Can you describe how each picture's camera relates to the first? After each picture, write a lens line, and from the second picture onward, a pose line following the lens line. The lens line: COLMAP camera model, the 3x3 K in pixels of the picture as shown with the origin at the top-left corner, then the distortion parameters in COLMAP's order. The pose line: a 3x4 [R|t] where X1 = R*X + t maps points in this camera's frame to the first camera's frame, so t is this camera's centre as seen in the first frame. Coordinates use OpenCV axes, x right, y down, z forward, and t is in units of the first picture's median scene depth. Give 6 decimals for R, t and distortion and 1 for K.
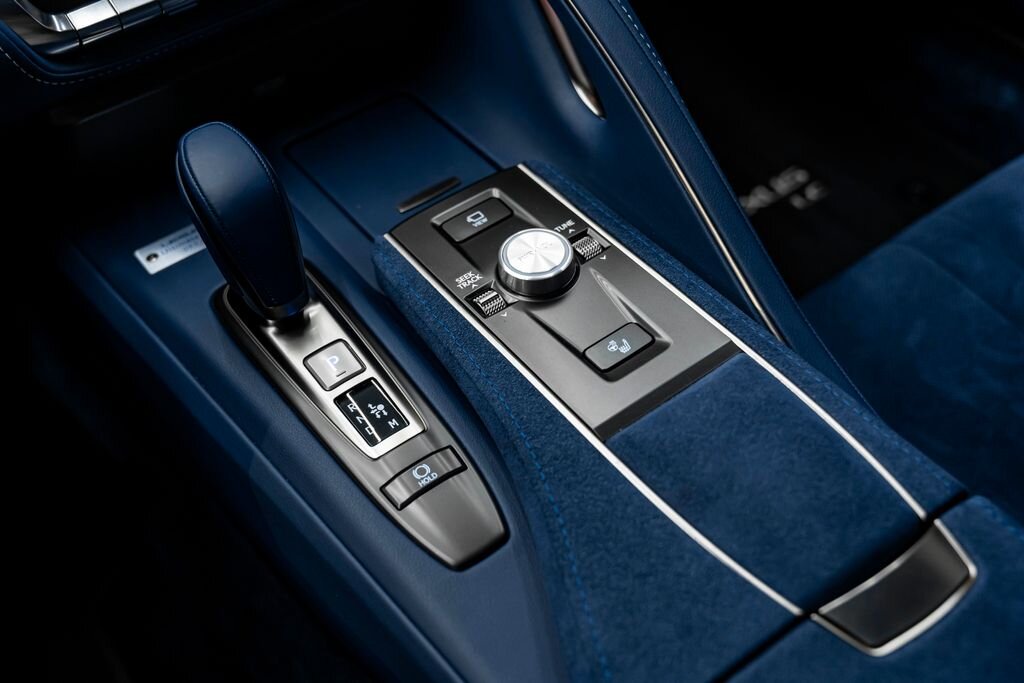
lens RADIAL K [[1133.6, 0, 512.0], [0, 1133.6, 341.5], [0, 0, 1]] dist [0.004462, -0.017588]
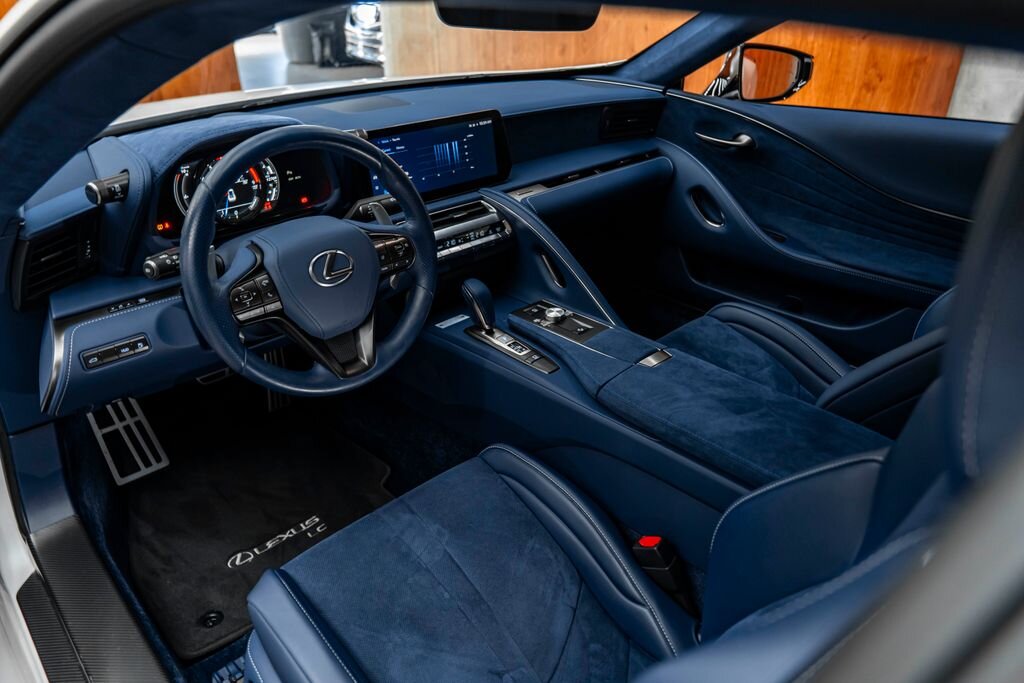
lens RADIAL K [[704.8, 0, 512.0], [0, 704.8, 341.5], [0, 0, 1]] dist [-0.023084, 0.000583]
pose [[0.991580, -0.021642, 0.127677, -0.405579], [0.064471, 0.937566, -0.341779, 0.775115], [-0.112309, 0.347132, 0.931067, -1.088679]]
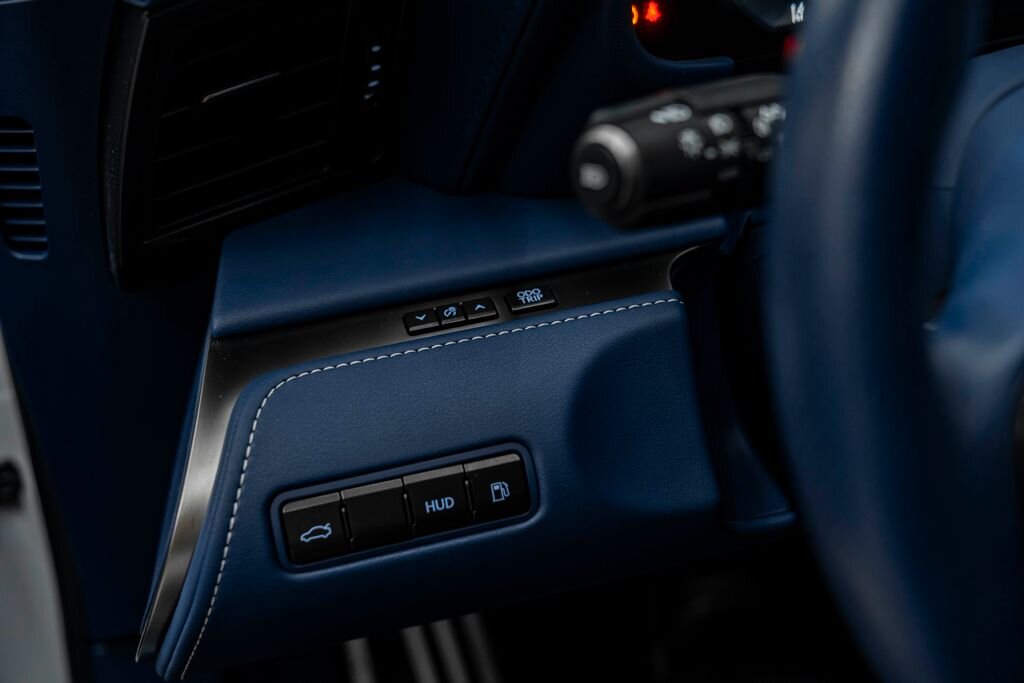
lens RADIAL K [[1325.6, 0, 512.0], [0, 1325.6, 341.5], [0, 0, 1]] dist [0.006714, 0.014932]
pose [[0.938939, 0.121695, -0.321845, -0.848612], [-0.226089, 0.923305, -0.310469, 0.294008], [0.259378, 0.364277, 0.894441, -0.097075]]
